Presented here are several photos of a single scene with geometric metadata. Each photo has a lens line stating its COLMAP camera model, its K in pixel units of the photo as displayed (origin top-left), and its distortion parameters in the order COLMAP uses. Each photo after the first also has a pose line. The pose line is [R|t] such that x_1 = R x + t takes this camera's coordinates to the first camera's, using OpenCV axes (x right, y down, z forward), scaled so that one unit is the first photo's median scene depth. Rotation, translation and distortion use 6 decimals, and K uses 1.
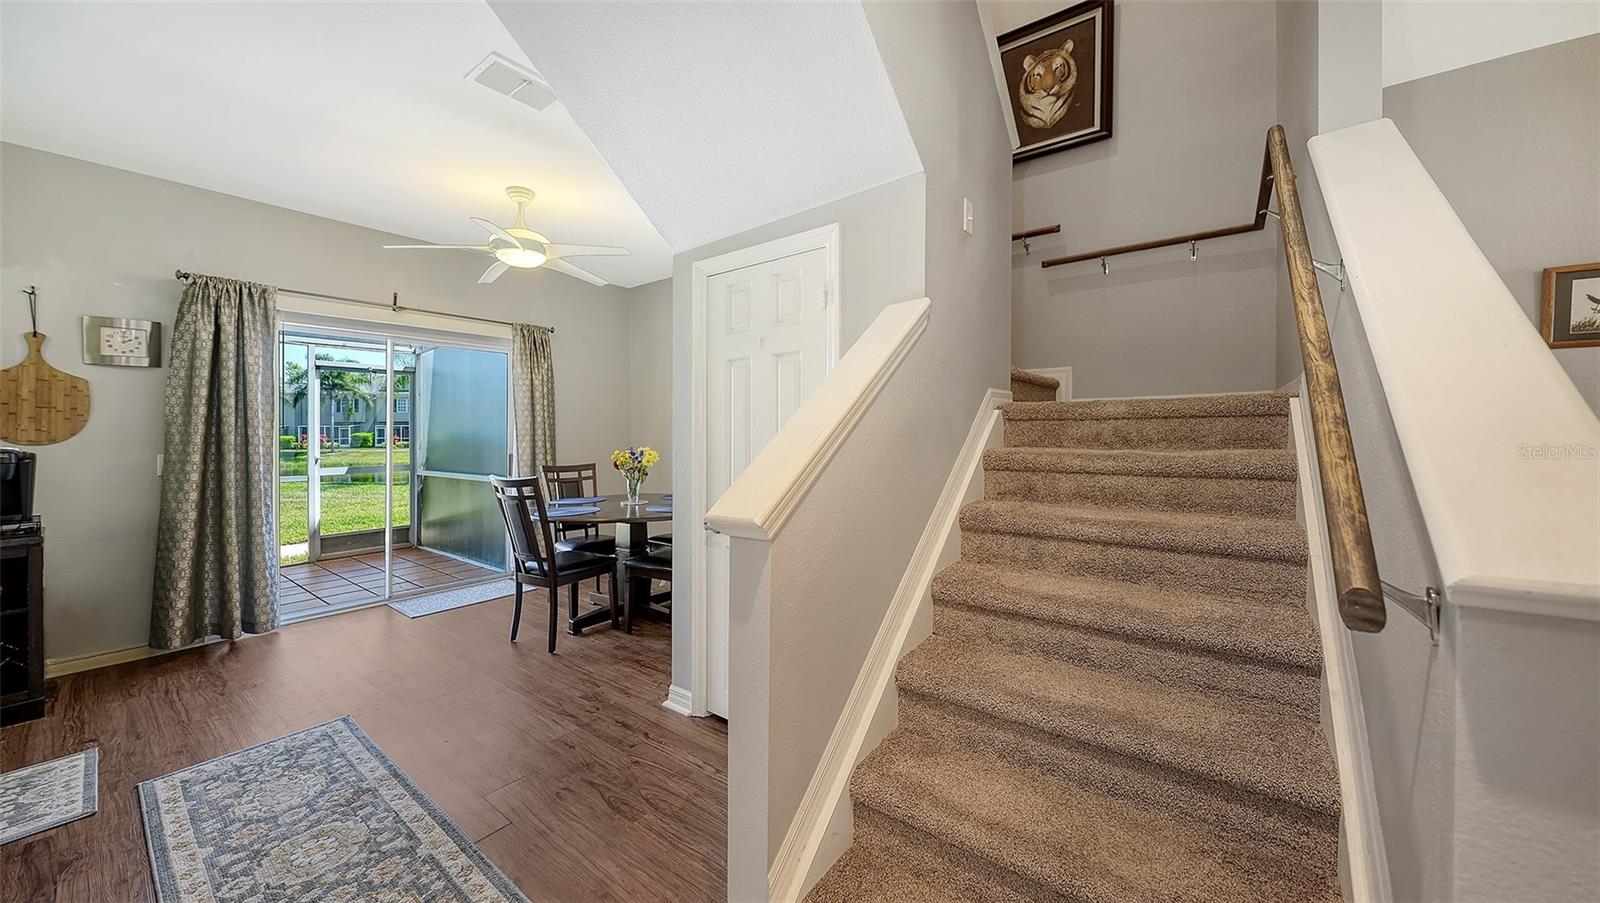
lens RADIAL K [[562.9, 0, 791.5], [0, 562.9, 436.4], [0, 0, 1]] dist [0.000012, -0.000100]
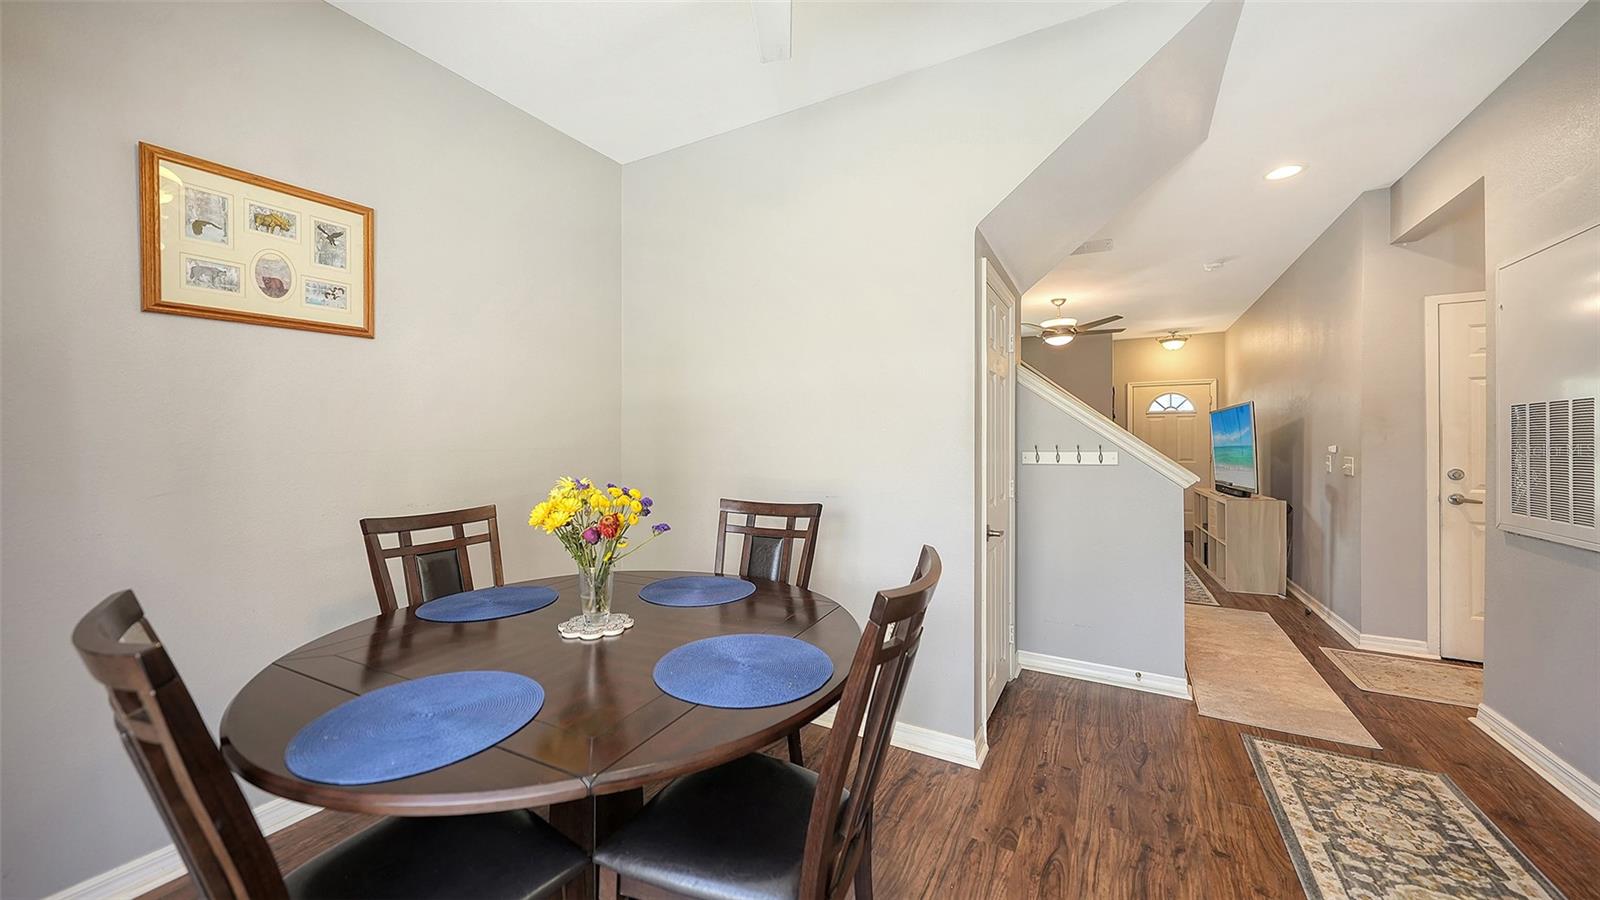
lens RADIAL K [[574.7, 0, 795.8], [0, 574.7, 434.6], [0, 0, 1]] dist [-0.000093, -0.000125]
pose [[-0.153712, 0.014675, 0.988007, -1.486518], [0.008225, 0.999874, -0.013572, -0.004444], [-0.988081, 0.006040, -0.153814, 2.014282]]
